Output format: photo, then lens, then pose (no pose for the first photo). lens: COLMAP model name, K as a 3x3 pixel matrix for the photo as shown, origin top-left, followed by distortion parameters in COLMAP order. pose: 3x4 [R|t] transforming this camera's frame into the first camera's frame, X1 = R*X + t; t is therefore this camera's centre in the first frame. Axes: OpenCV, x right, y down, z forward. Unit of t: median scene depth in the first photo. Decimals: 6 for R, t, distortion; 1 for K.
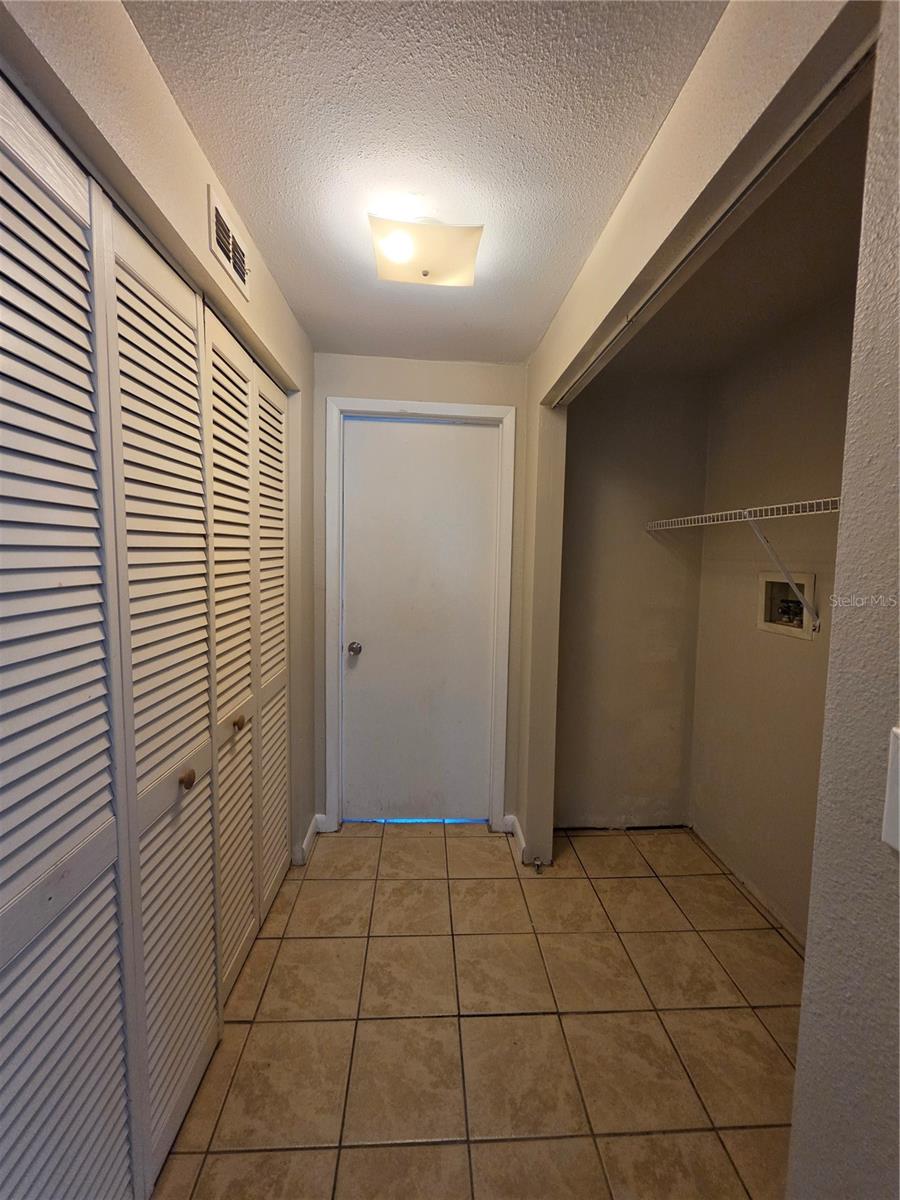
lens RADIAL K [[484.7, 0, 449.9], [0, 484.7, 595.0], [0, 0, 1]] dist [-0.001297, 0.000058]
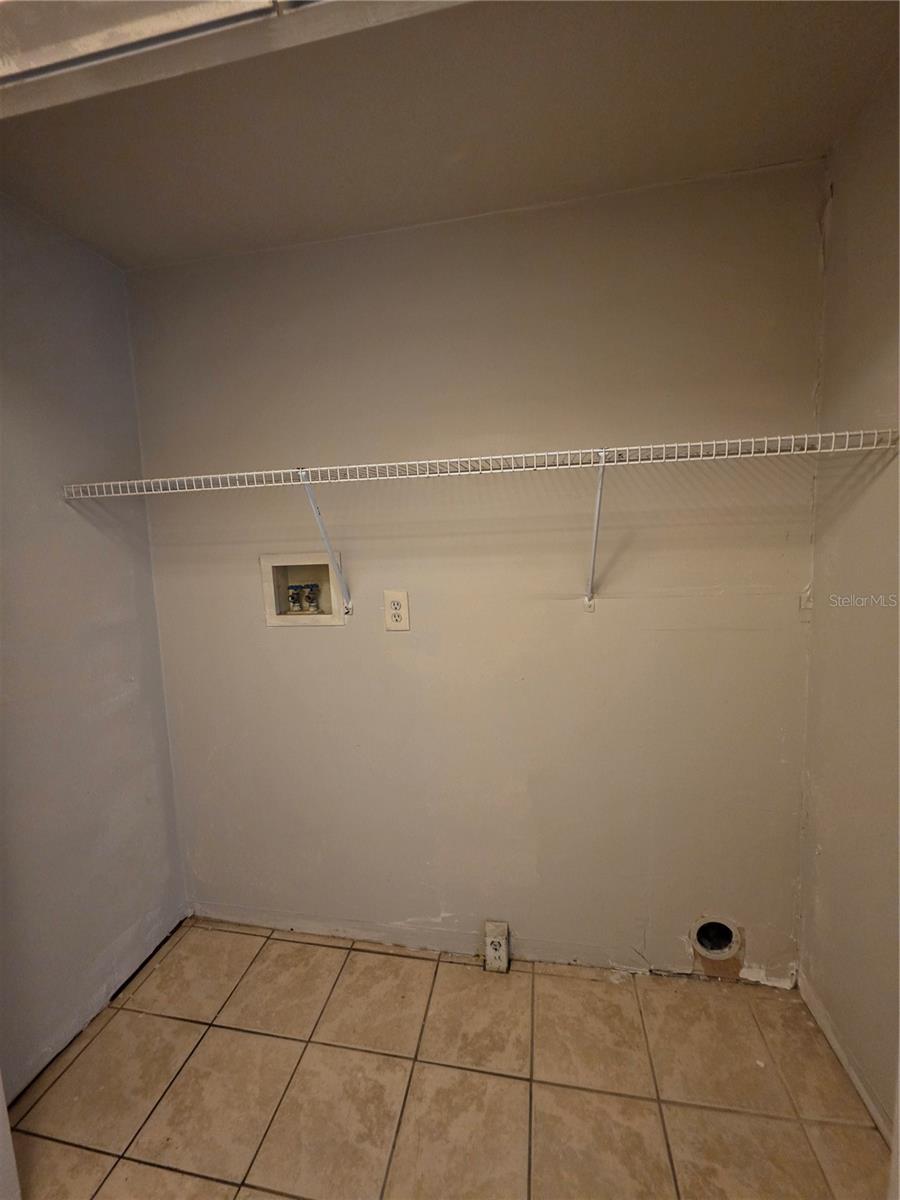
lens RADIAL K [[484.7, 0, 449.9], [0, 484.7, 595.0], [0, 0, 1]] dist [-0.001297, 0.000058]
pose [[0.241927, -0.138232, 0.960397, -0.048130], [0.129397, 0.985555, 0.109258, -0.027385], [-0.961628, 0.097840, 0.256319, 0.472722]]
